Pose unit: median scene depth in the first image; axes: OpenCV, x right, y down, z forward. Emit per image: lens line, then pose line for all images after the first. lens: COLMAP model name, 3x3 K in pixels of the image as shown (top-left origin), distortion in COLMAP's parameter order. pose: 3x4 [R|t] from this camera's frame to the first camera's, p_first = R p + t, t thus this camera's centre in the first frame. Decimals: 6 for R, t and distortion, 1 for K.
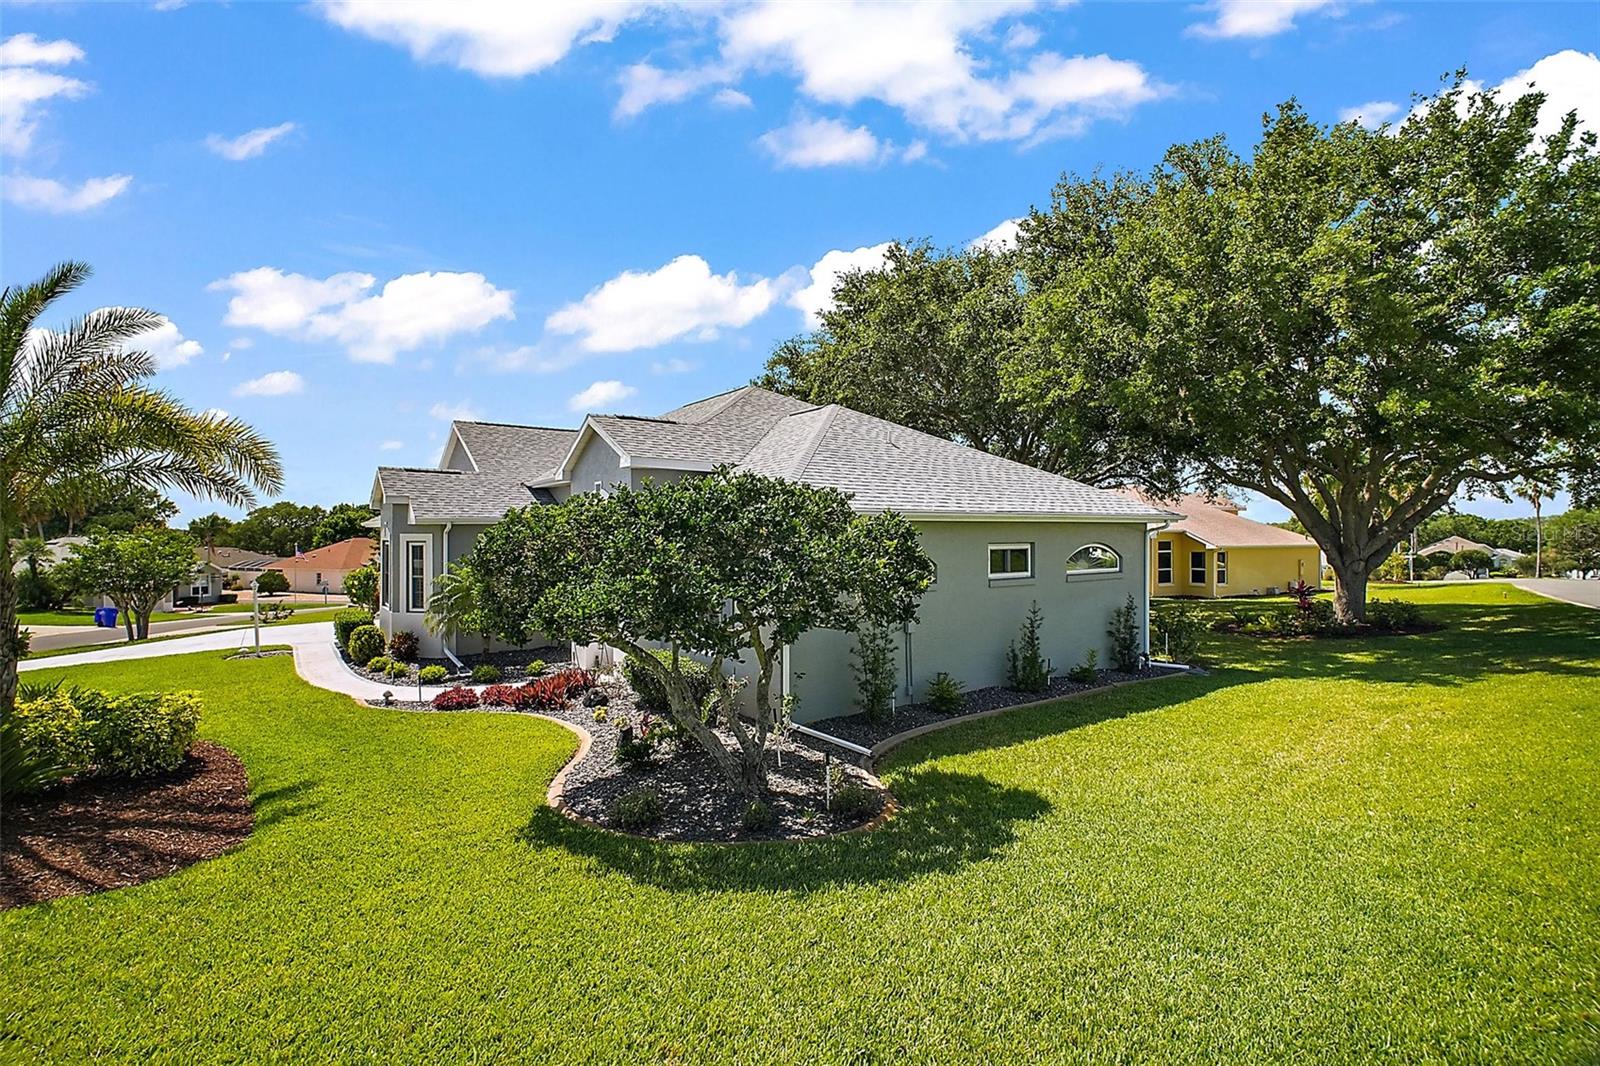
lens RADIAL K [[743.1, 0, 800.0], [0, 743.1, 533.0], [0, 0, 1]] dist [0.000932, -0.000197]
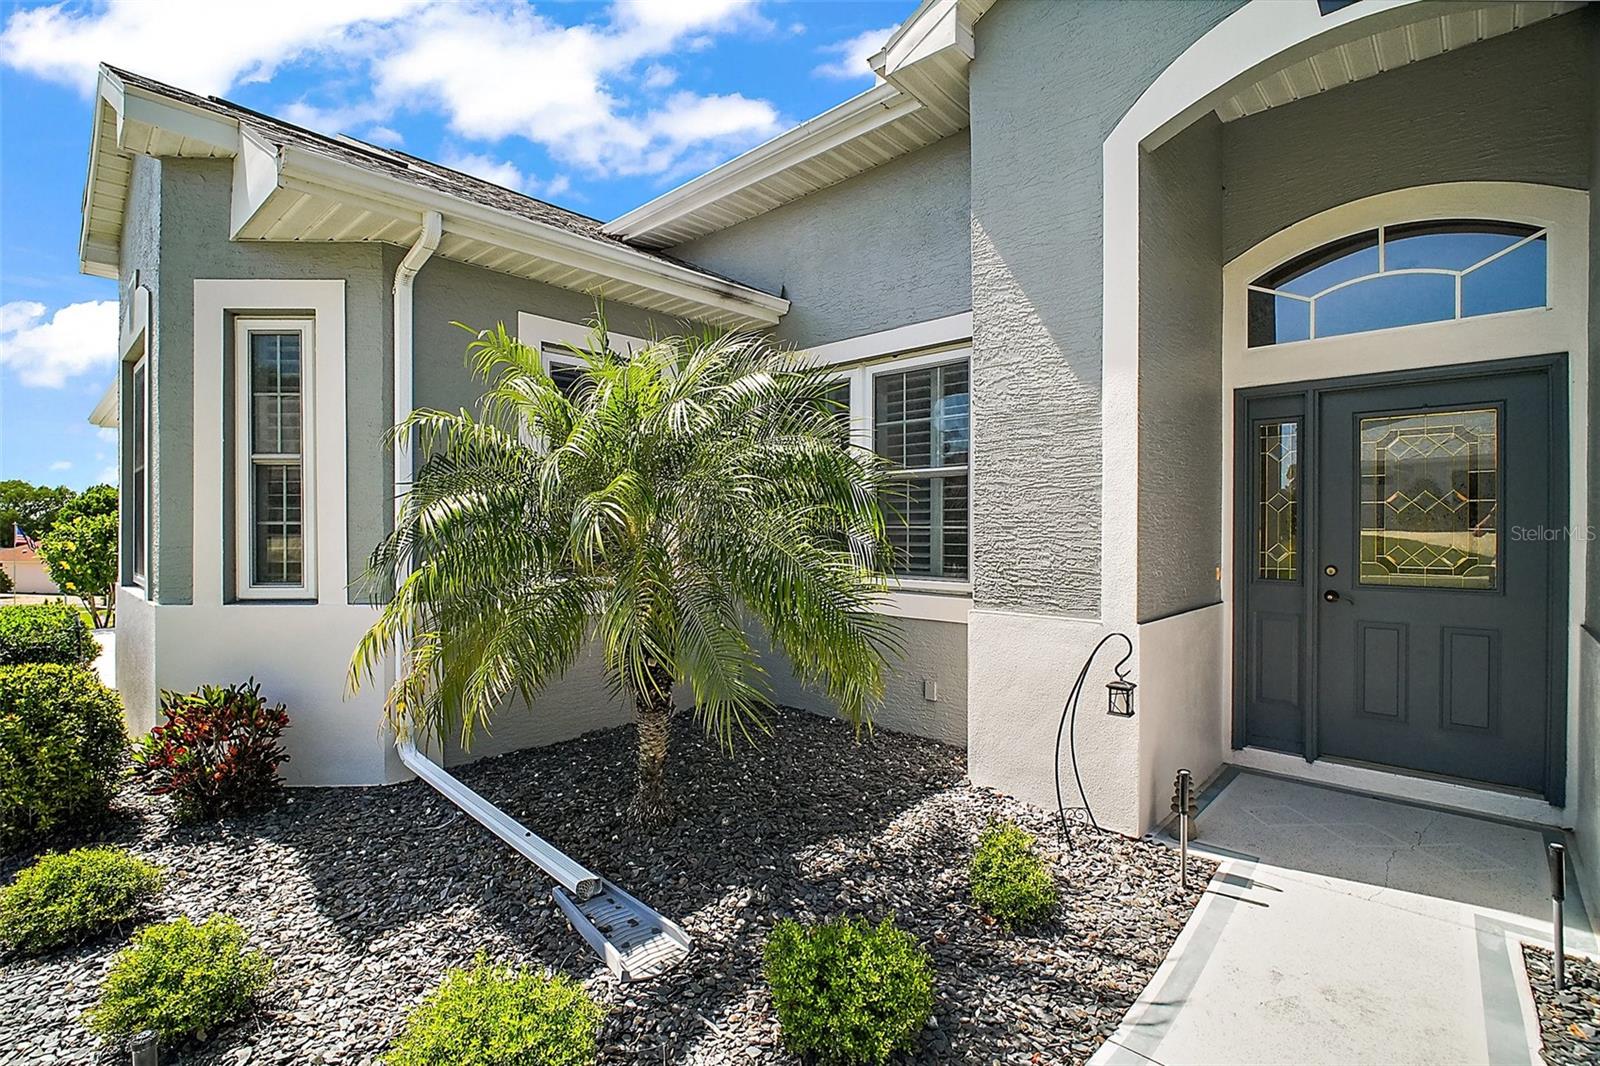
lens RADIAL K [[743.1, 0, 800.0], [0, 743.1, 533.0], [0, 0, 1]] dist [0.000932, -0.000197]
pose [[0.979843, -0.000663, 0.199769, -0.396994], [-0.001354, 0.999949, 0.009963, 0.081442], [-0.199765, -0.010032, 0.979792, 0.730399]]
